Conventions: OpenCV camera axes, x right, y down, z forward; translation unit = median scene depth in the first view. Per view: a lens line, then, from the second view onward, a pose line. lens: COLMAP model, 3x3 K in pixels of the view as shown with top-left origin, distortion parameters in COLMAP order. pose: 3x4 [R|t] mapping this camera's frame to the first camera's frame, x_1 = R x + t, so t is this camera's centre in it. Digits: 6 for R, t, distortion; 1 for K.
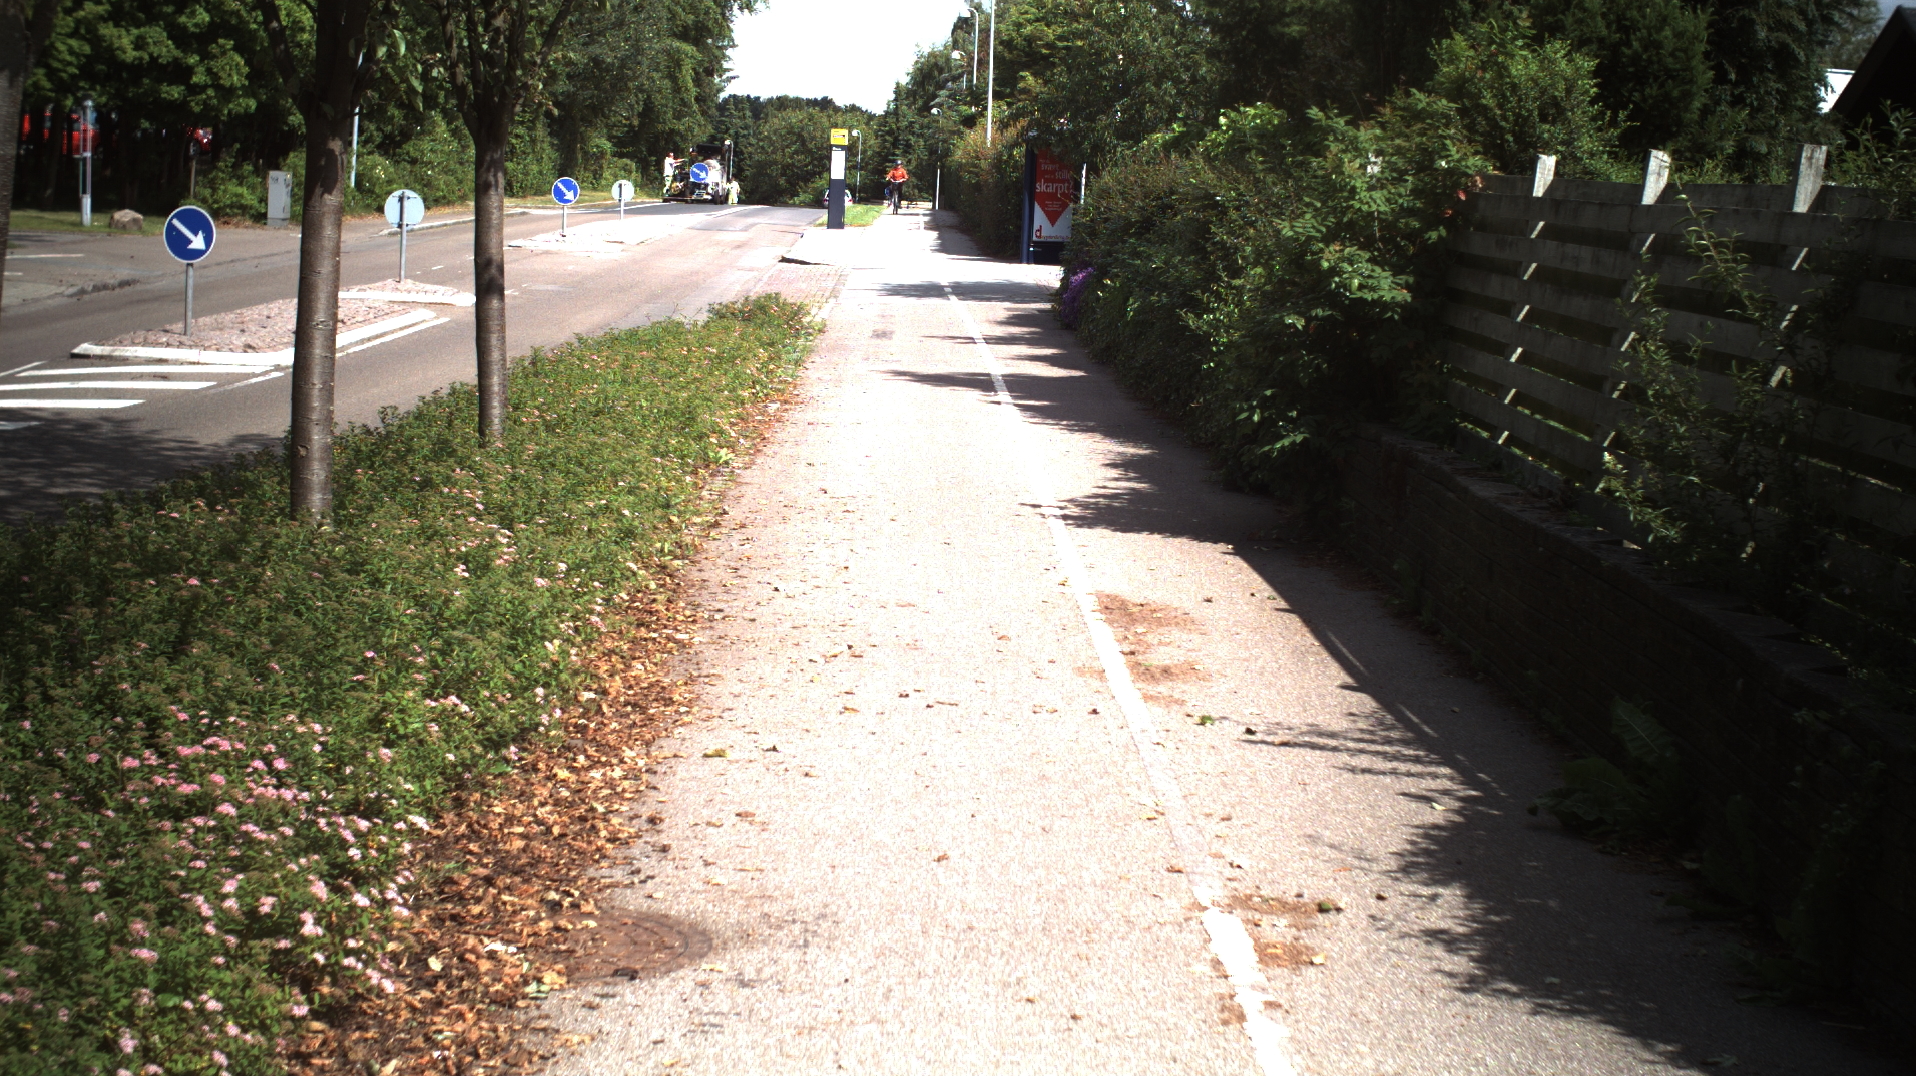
lens RADIAL K [[3260.0, 0, 958.0], [0, 3260.0, 538.0], [0, 0, 1]] dist [-0.266869, 0.287112]
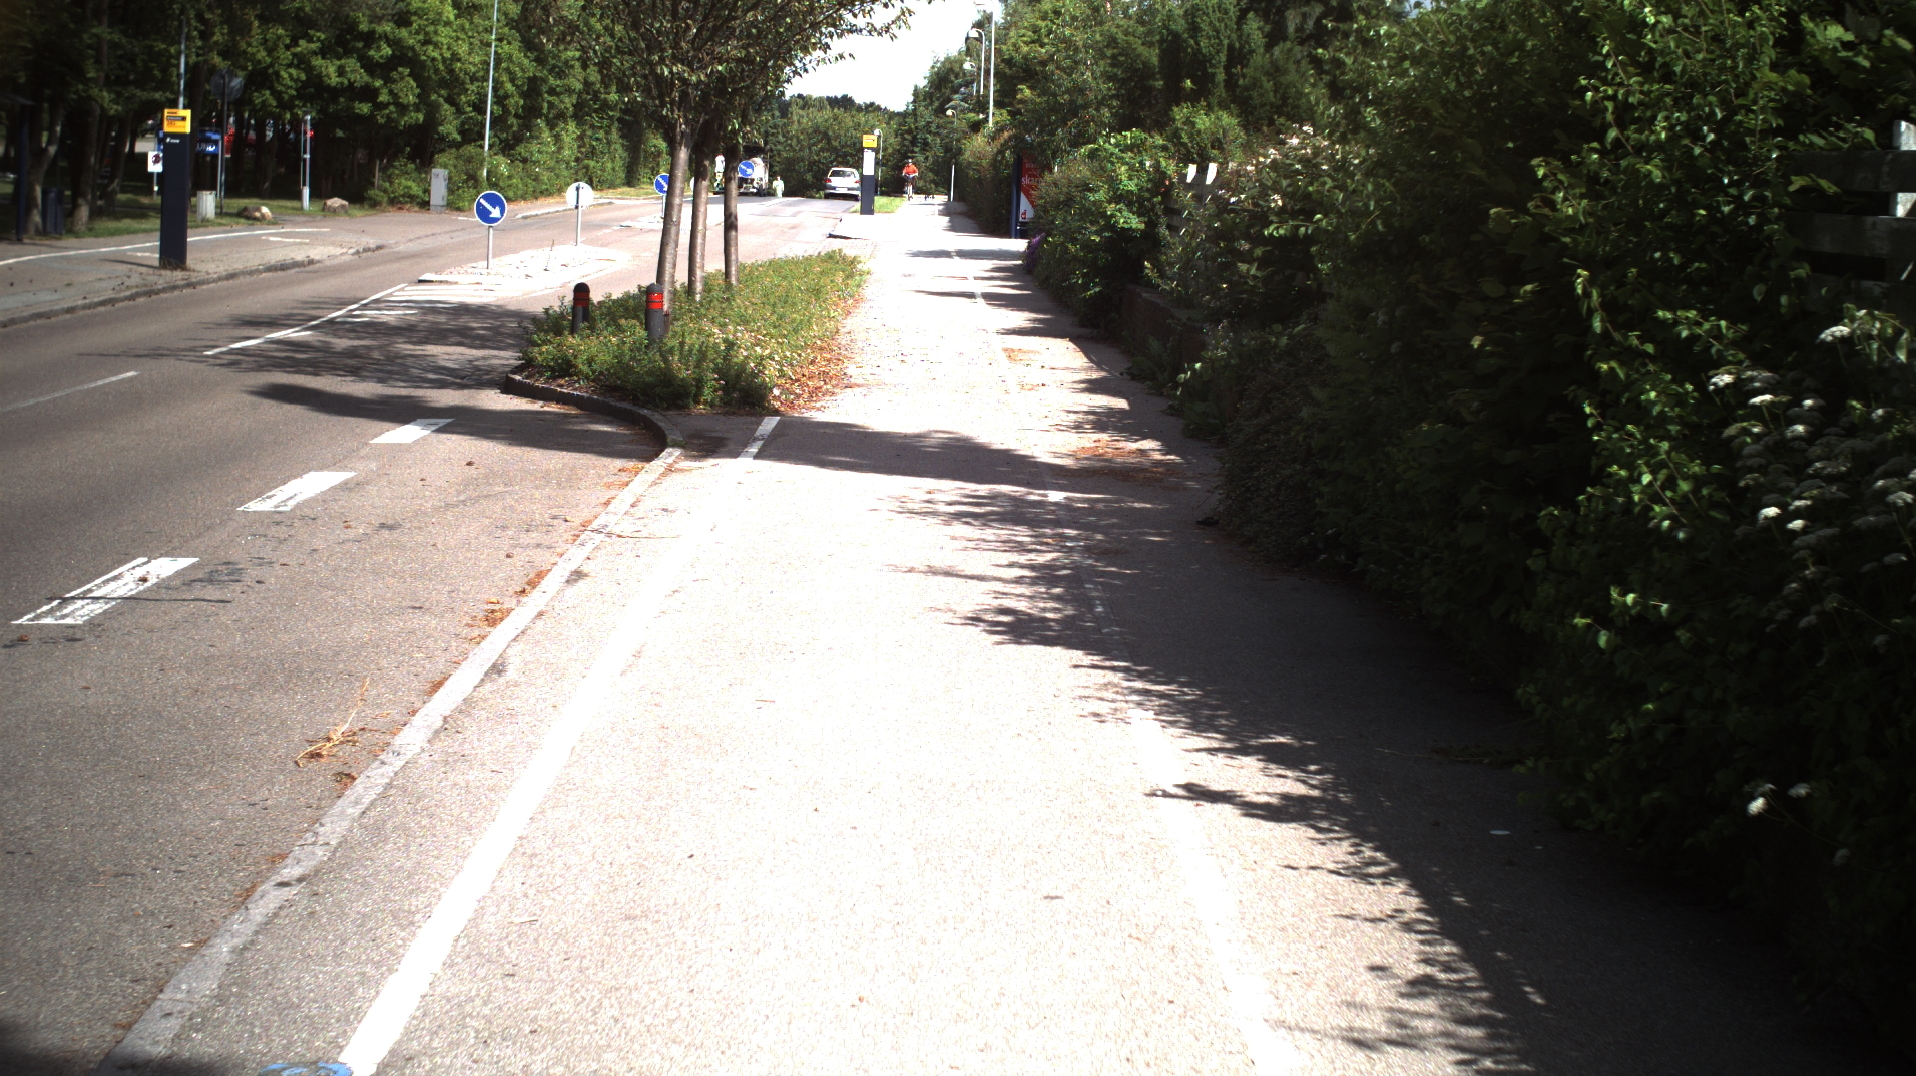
lens RADIAL K [[3260.0, 0, 958.0], [0, 3260.0, 538.0], [0, 0, 1]] dist [-0.266869, 0.287112]
pose [[0.999984, -0.000838, -0.005572, 0.005479], [0.000846, 0.999999, 0.001490, 0.036808], [0.005571, -0.001494, 0.999983, -0.335418]]
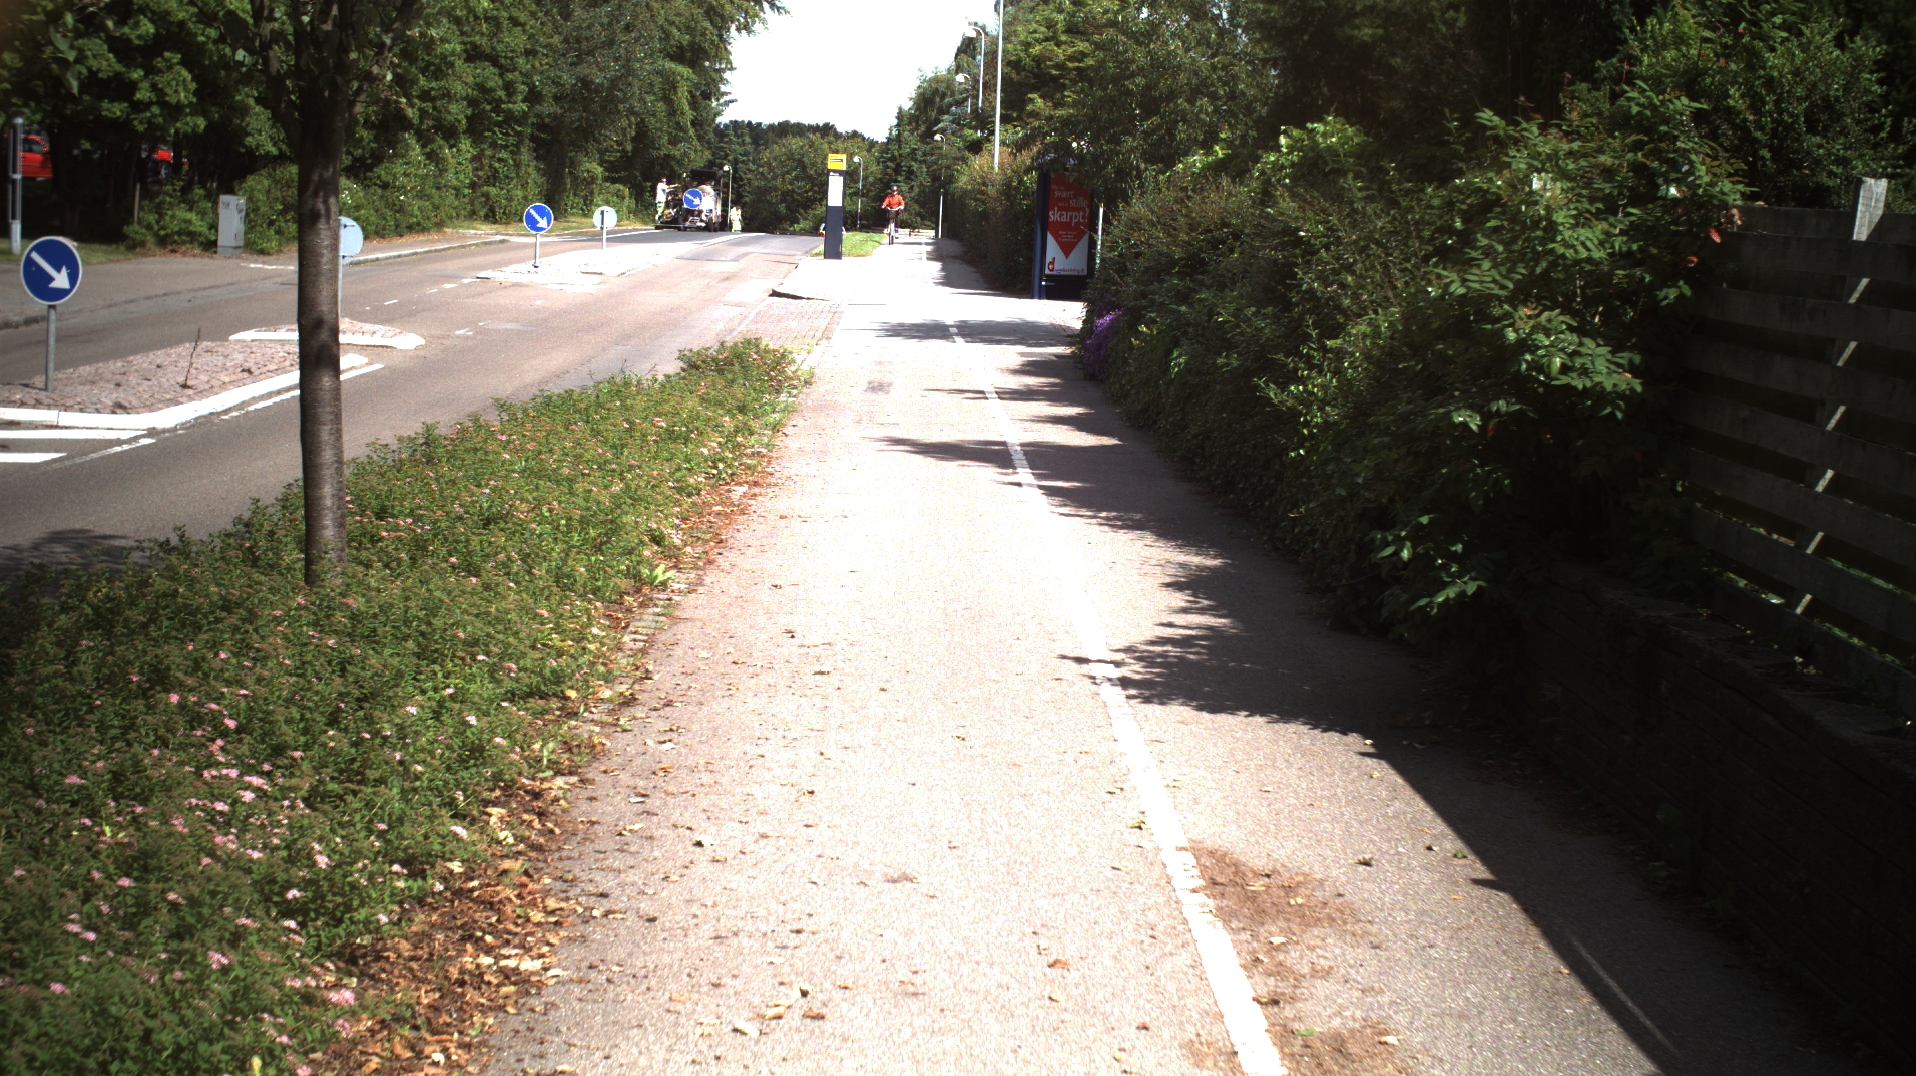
lens RADIAL K [[3260.0, 0, 958.0], [0, 3260.0, 538.0], [0, 0, 1]] dist [-0.266869, 0.287112]
pose [[0.999993, 0.003627, -0.000398, -0.001036], [-0.003630, 0.999959, -0.008319, -0.009401], [0.000368, 0.008320, 0.999965, 0.083712]]
